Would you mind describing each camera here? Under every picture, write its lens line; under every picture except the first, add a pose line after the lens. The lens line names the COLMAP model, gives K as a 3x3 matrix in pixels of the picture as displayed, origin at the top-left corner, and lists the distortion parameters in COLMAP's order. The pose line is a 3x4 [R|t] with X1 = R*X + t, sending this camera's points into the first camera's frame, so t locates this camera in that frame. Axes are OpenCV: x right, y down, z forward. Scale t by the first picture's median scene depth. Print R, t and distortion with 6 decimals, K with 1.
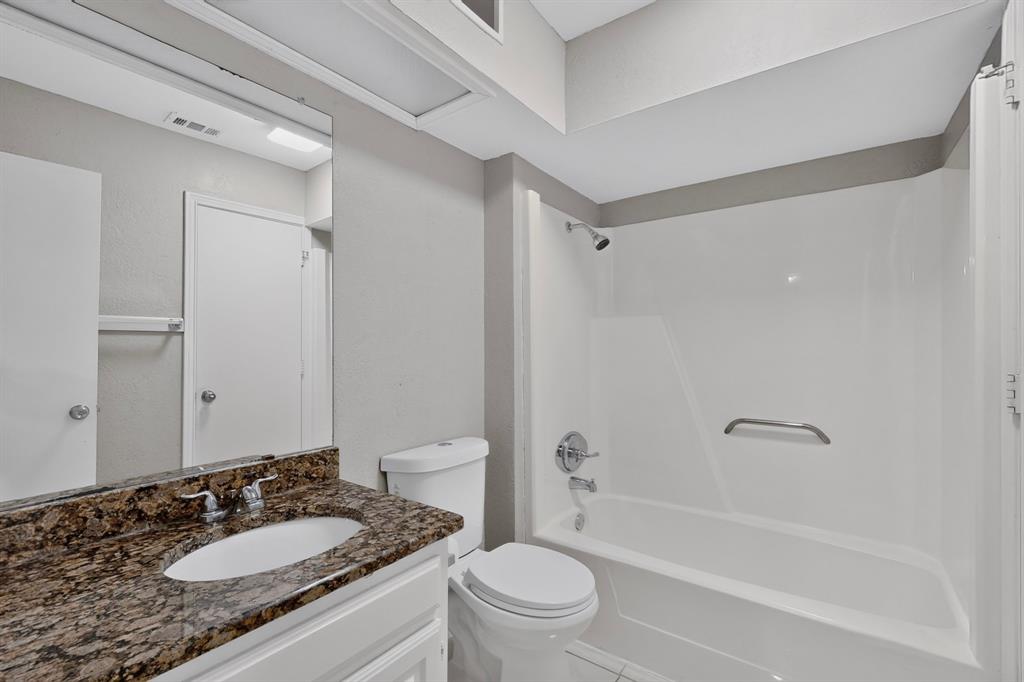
lens RADIAL K [[448.8, 0, 509.5], [0, 448.8, 343.9], [0, 0, 1]] dist [0.003966, 0.000174]
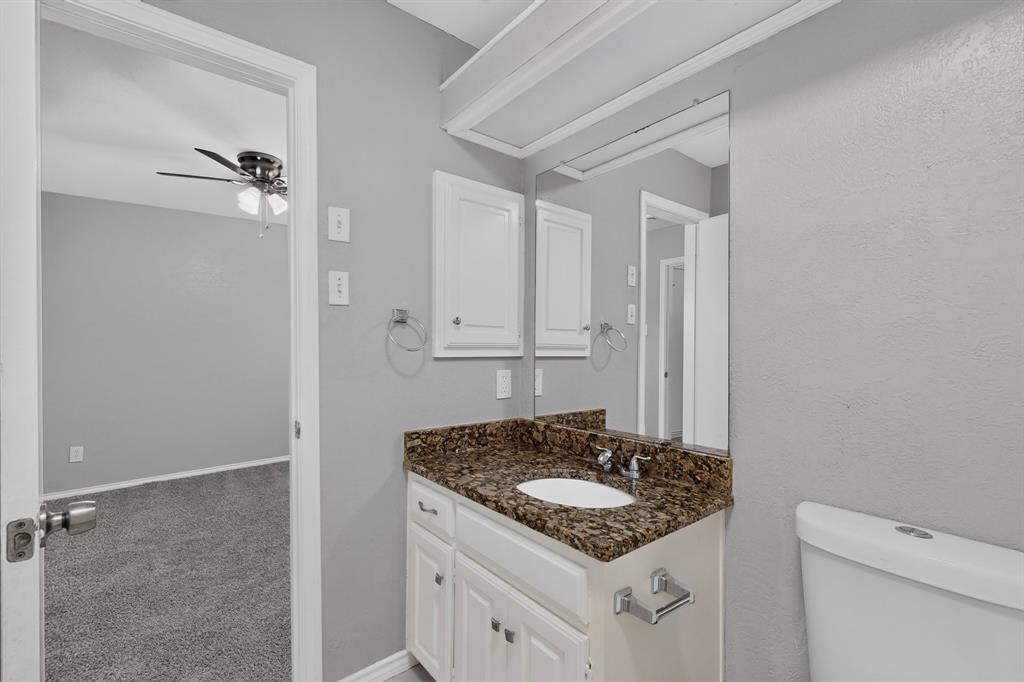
lens RADIAL K [[448.8, 0, 508.7], [0, 448.8, 346.2], [0, 0, 1]] dist [0.003966, 0.000174]
pose [[-0.245049, 0.003232, -0.969505, 0.818065], [0.006171, 0.999979, 0.001774, 0.000607], [0.969491, -0.005548, -0.245064, 1.111623]]
